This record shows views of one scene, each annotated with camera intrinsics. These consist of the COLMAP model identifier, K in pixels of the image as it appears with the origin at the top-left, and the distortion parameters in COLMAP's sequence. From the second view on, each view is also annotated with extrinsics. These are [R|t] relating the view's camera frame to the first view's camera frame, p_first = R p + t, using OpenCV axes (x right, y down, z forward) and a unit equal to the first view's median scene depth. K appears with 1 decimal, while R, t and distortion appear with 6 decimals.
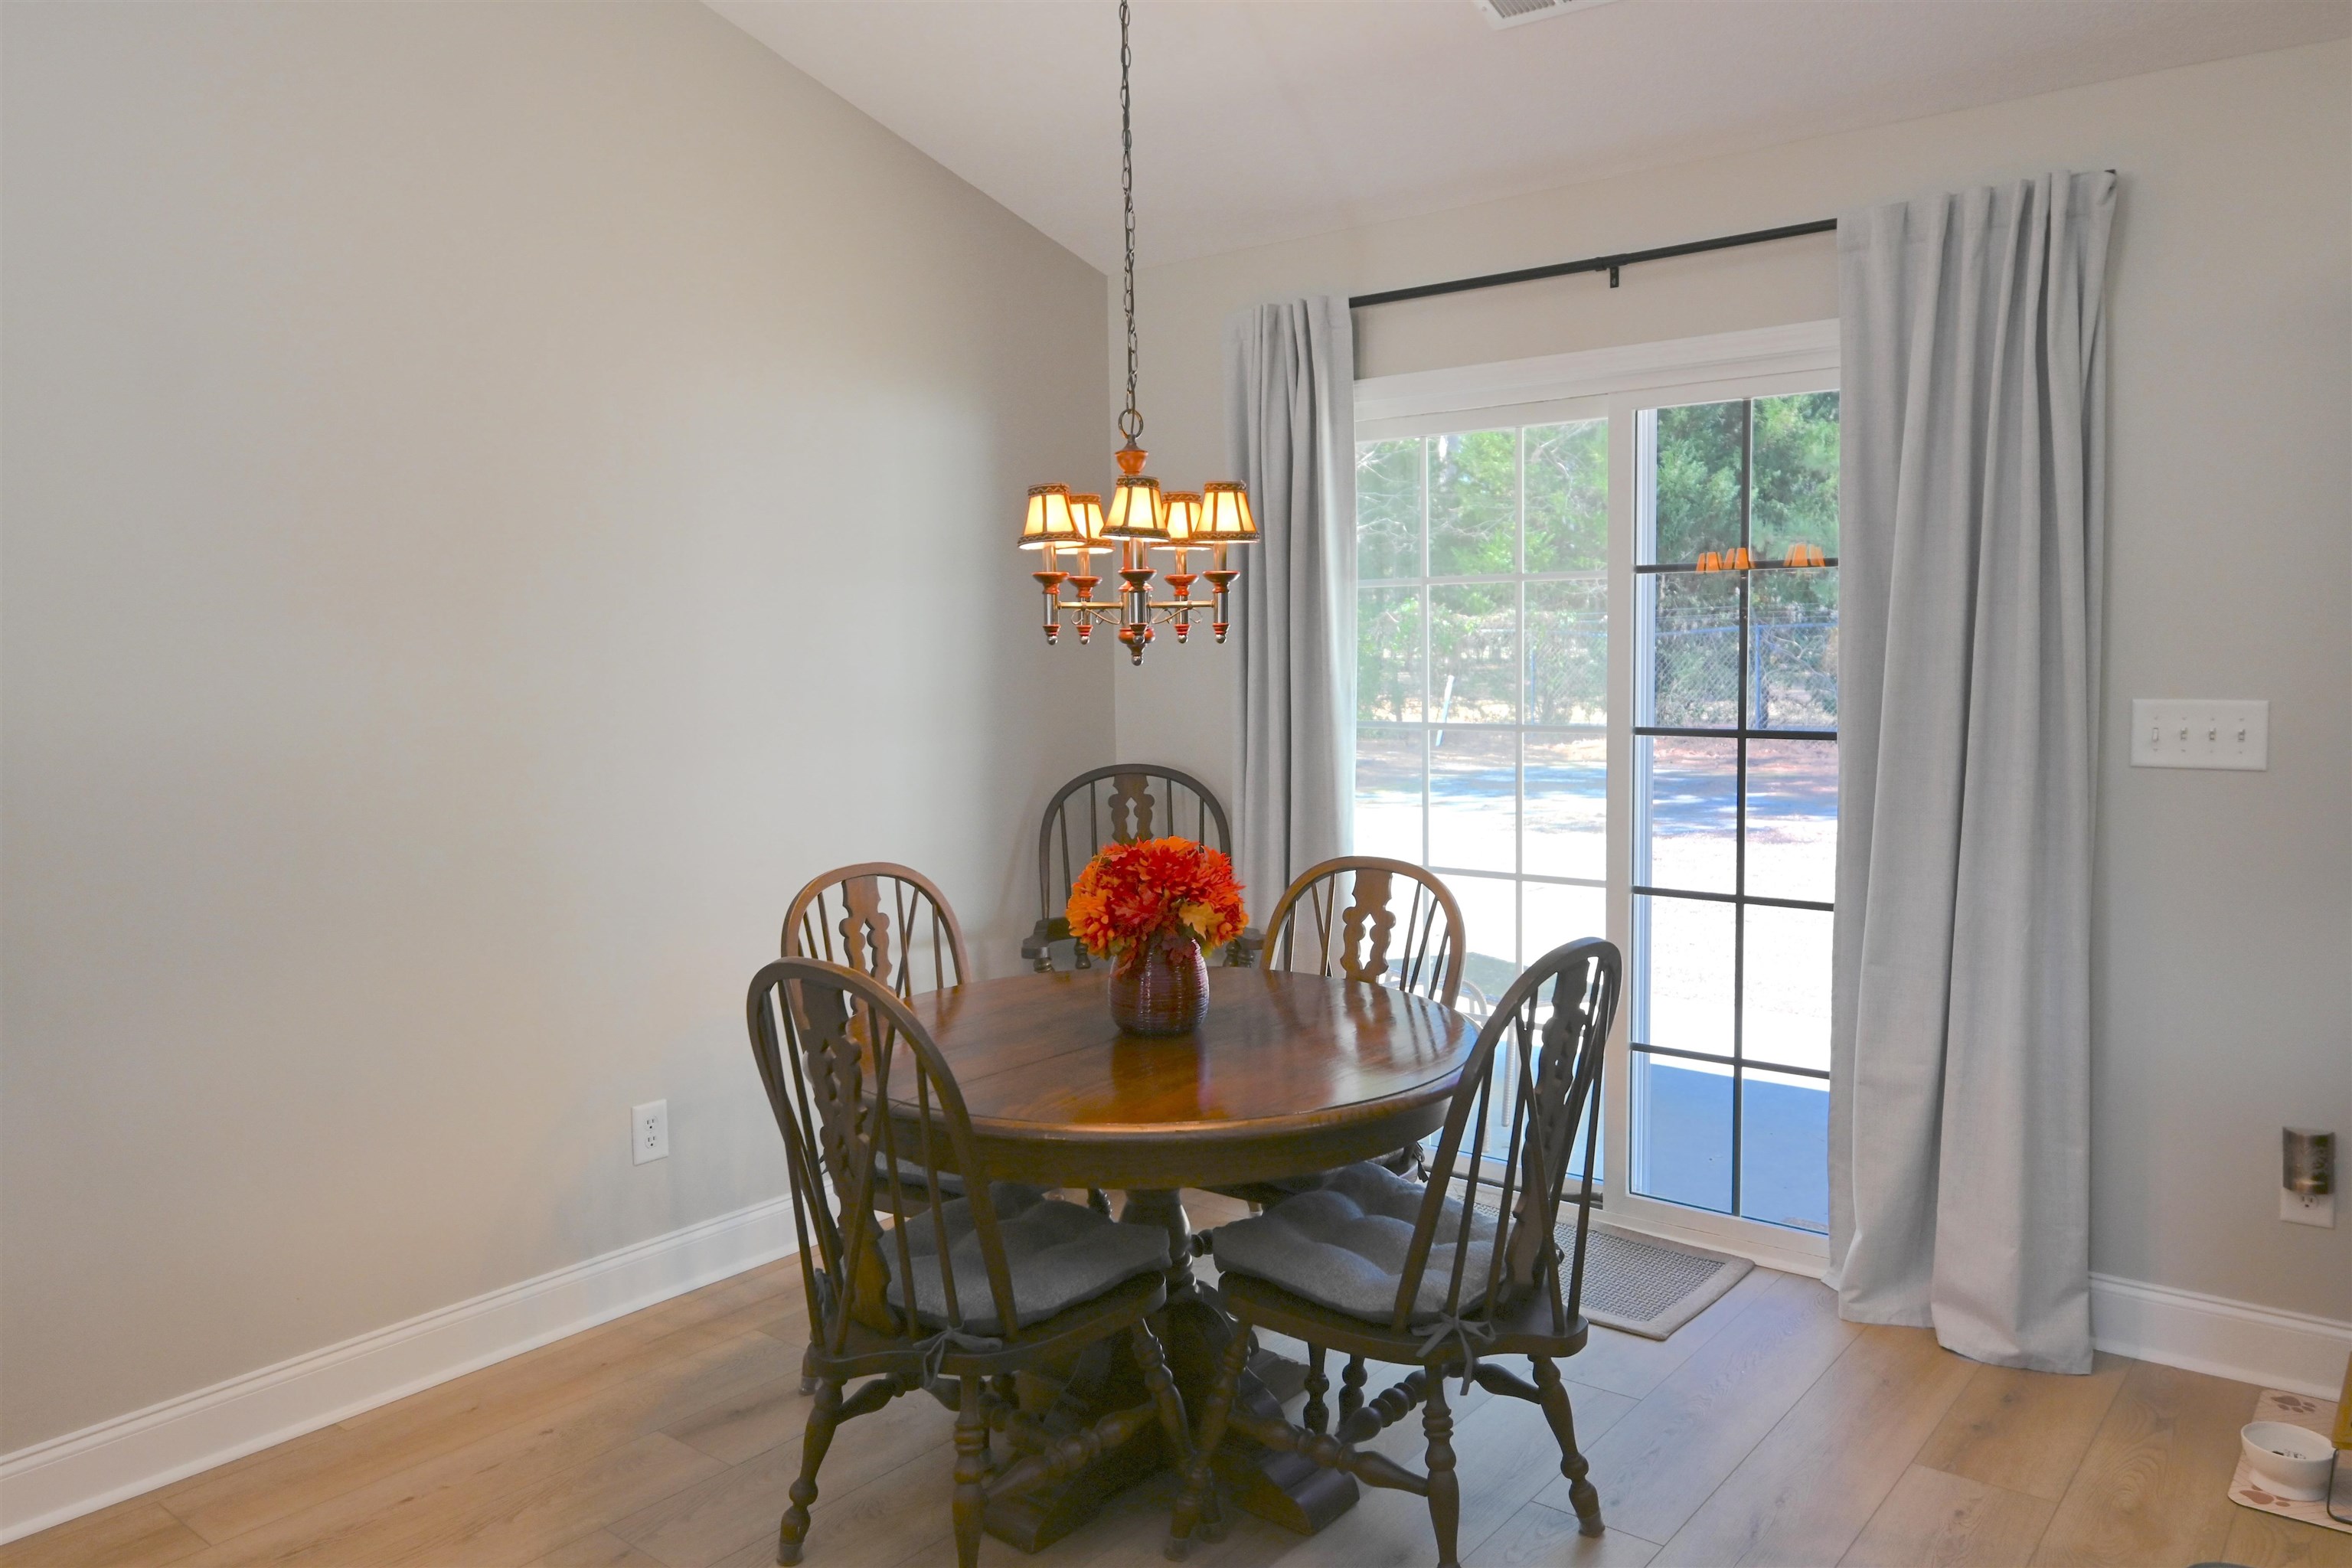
lens RADIAL K [[1654.7, 0, 1179.9], [0, 1654.7, 773.4], [0, 0, 1]] dist [-0.004295, -0.001391]
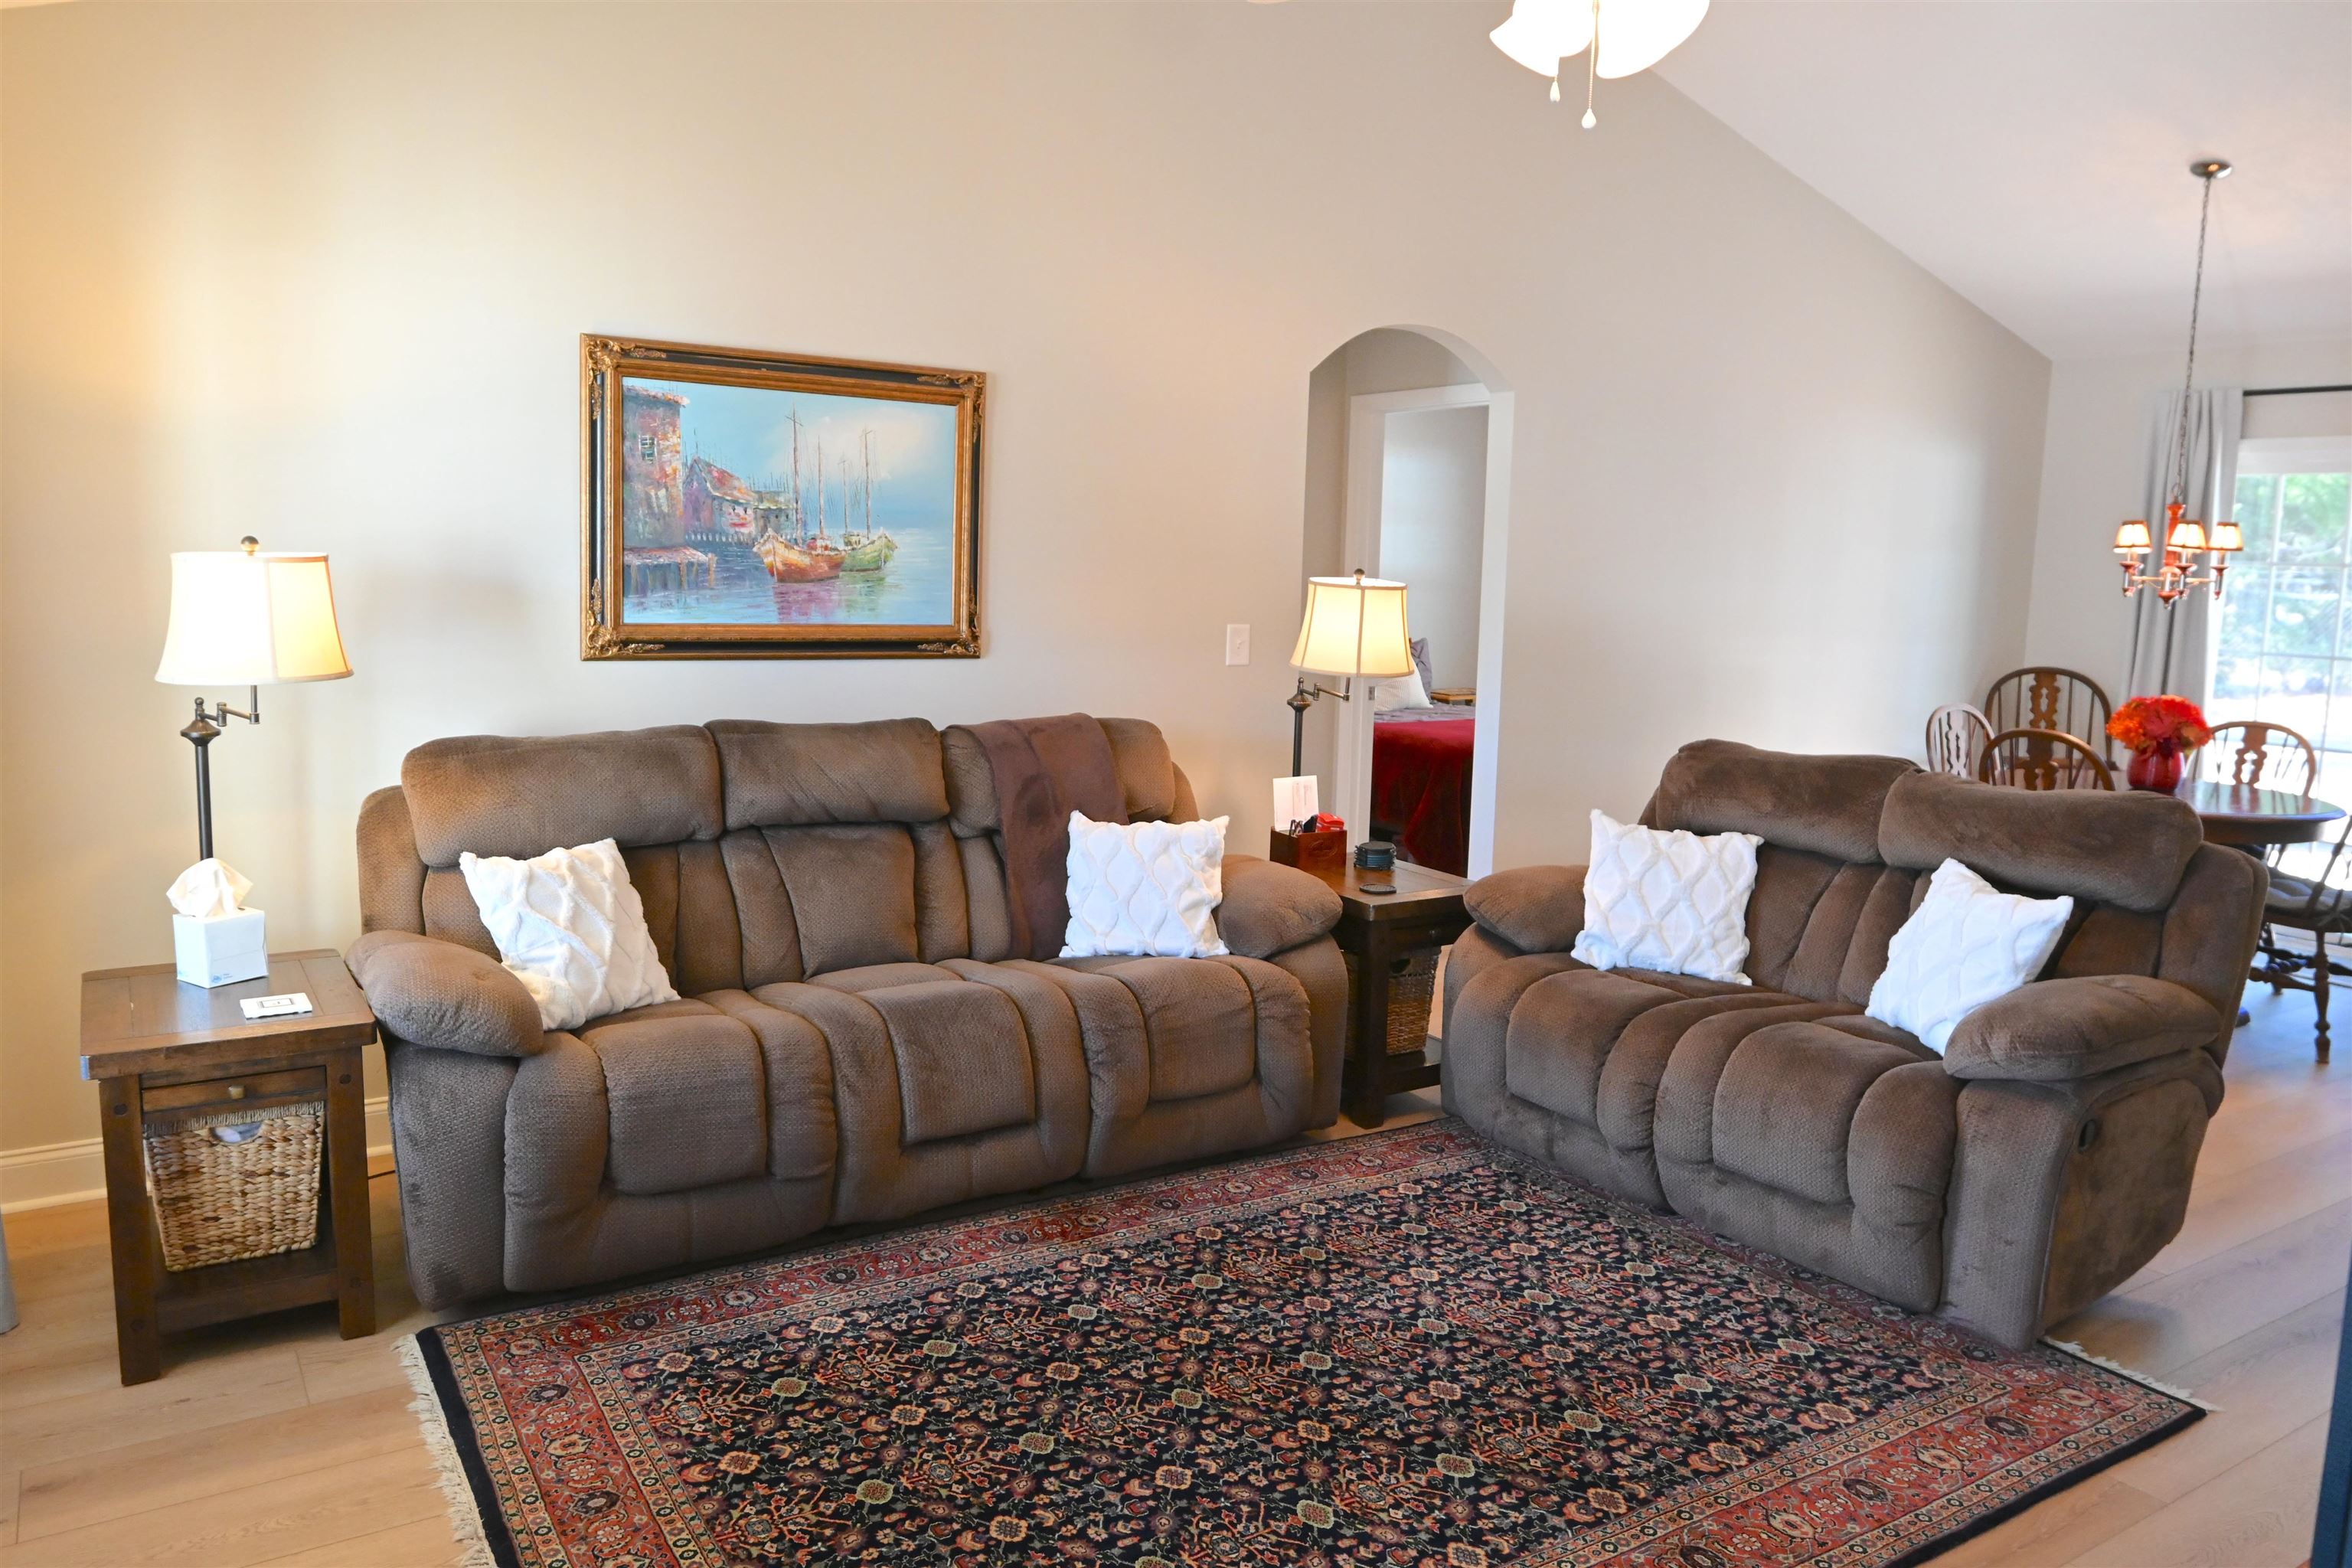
lens RADIAL K [[1659.8, 0, 1179.5], [0, 1659.8, 764.3], [0, 0, 1]] dist [0.001744, -0.019815]
pose [[0.948678, 0.083030, -0.305149, -0.450300], [-0.070409, 0.996154, 0.052156, 0.087425], [0.308306, -0.027994, 0.950875, -1.101101]]
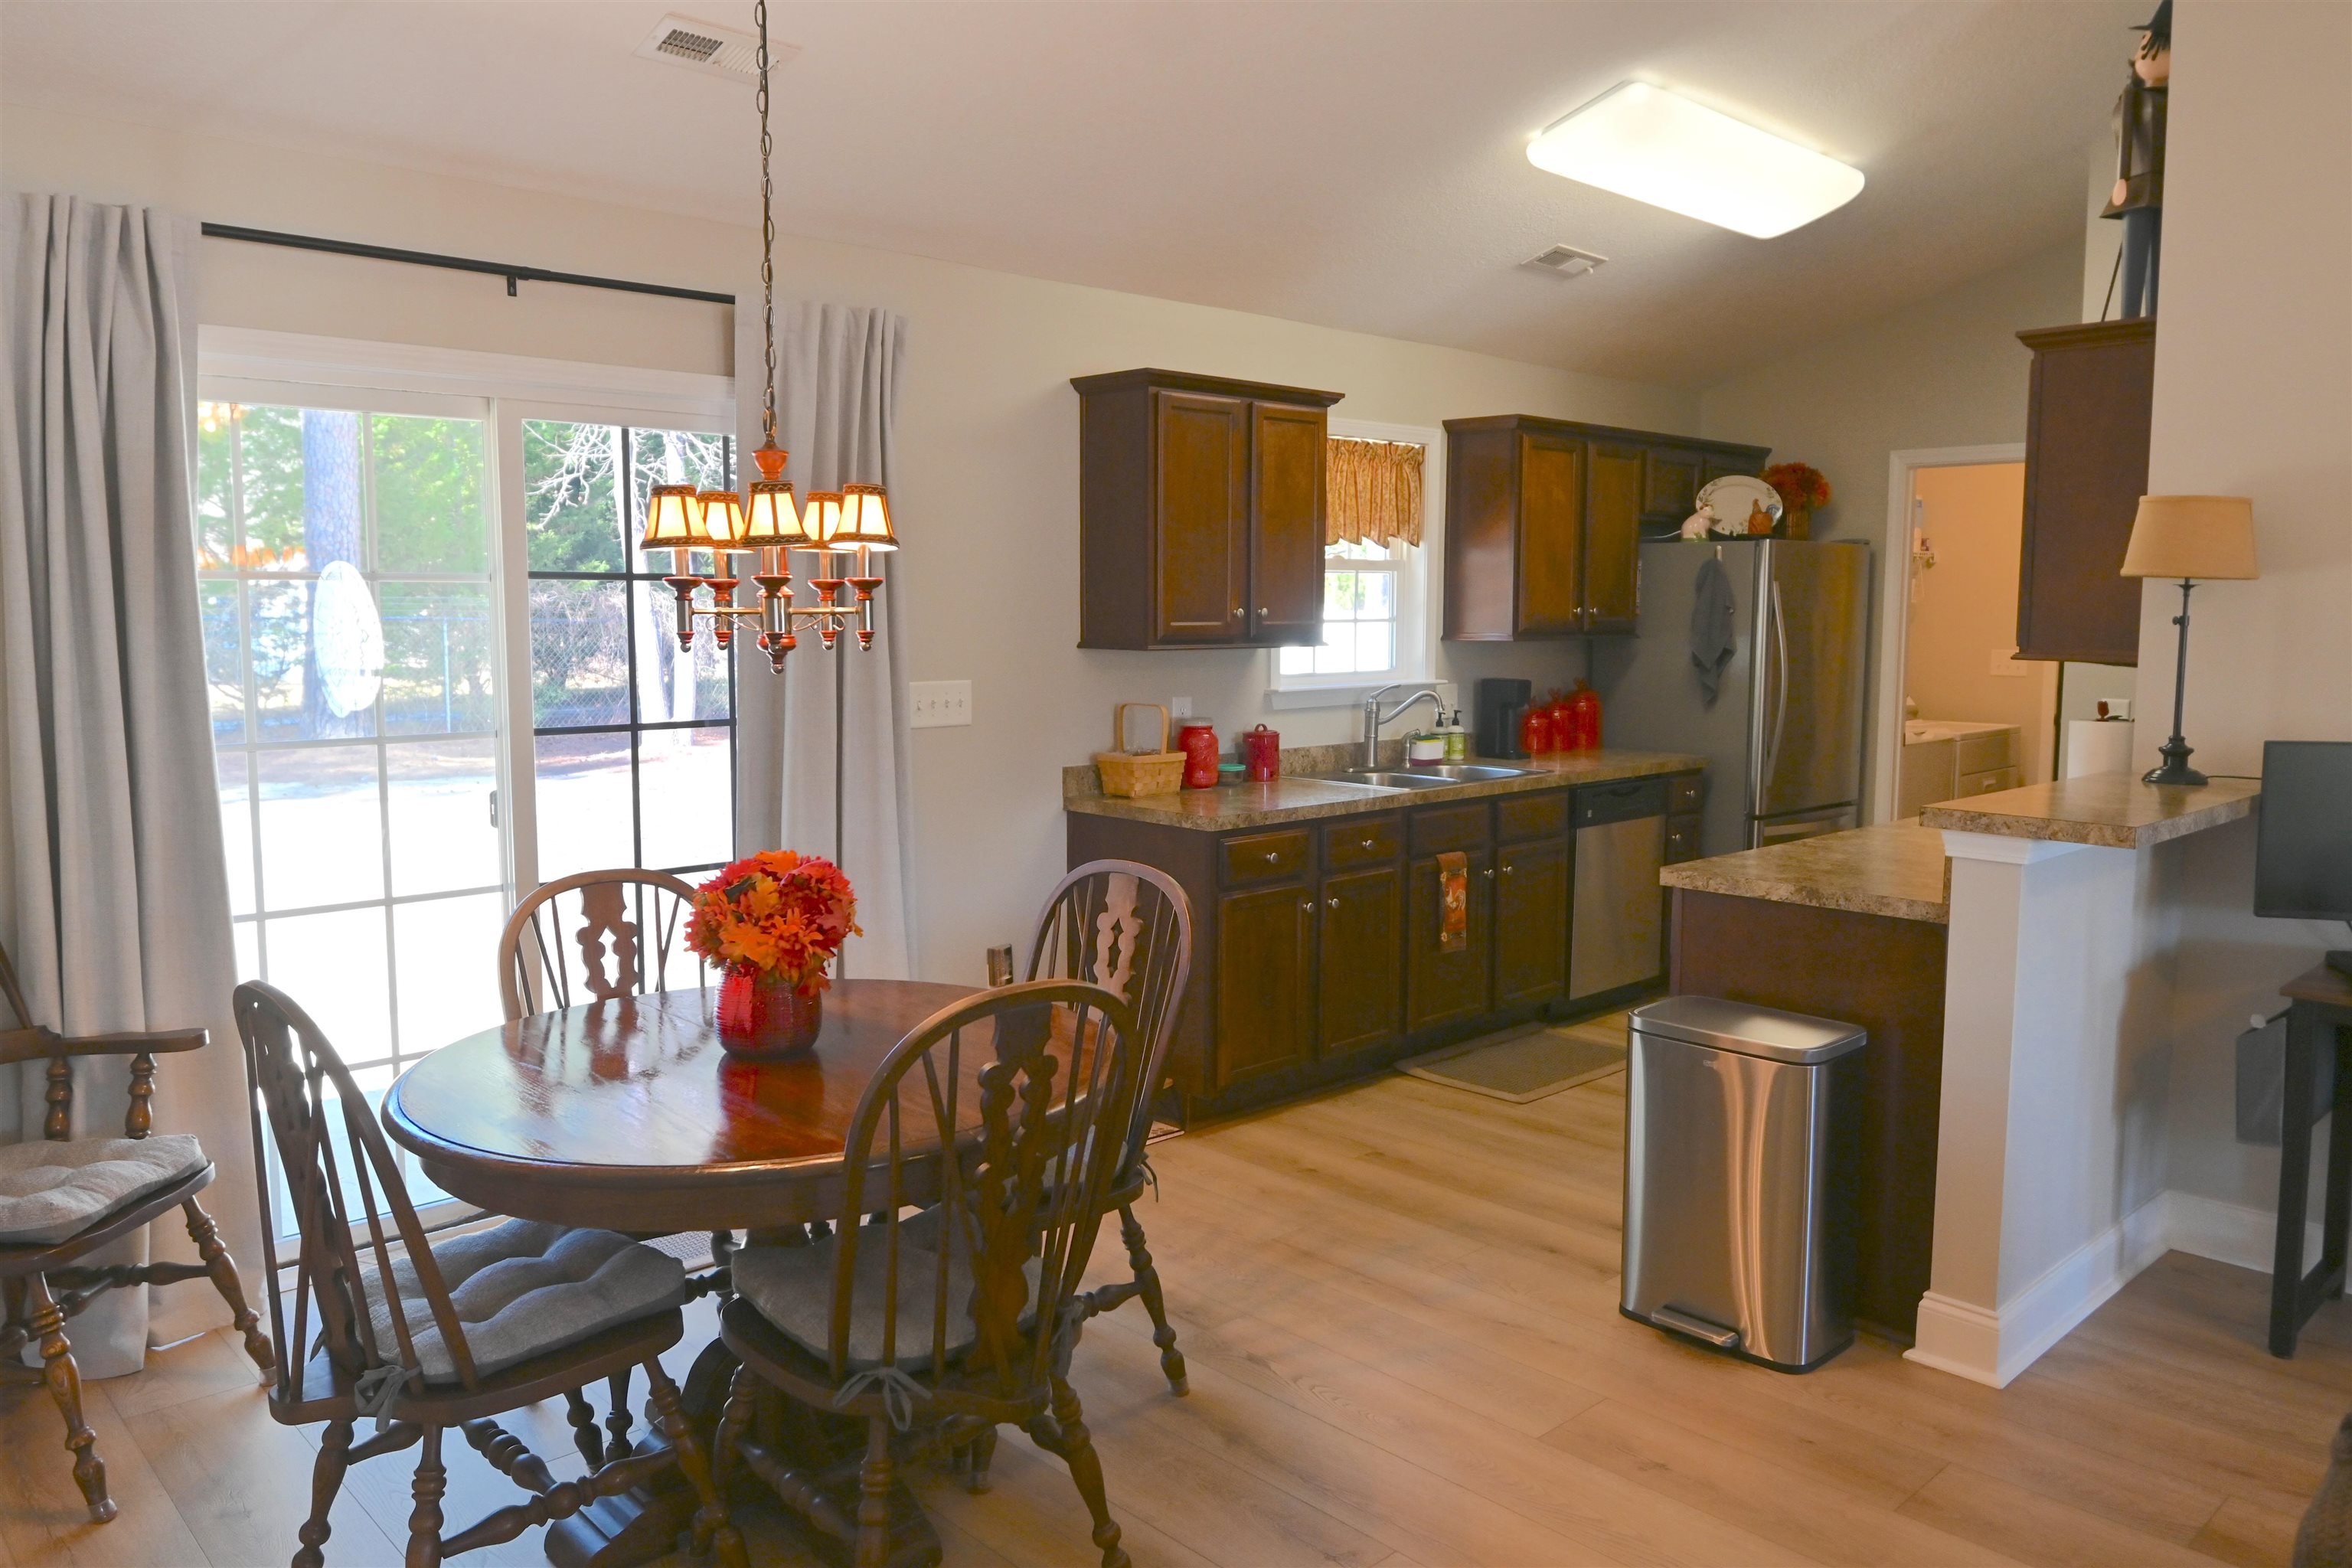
lens RADIAL K [[1659.8, 0, 1179.5], [0, 1659.8, 764.3], [0, 0, 1]] dist [0.001744, -0.019815]
pose [[0.138039, -0.078214, 0.987334, -0.792087], [0.080306, 0.994479, 0.067553, -0.049628], [-0.987166, 0.069964, 0.143558, 0.527110]]
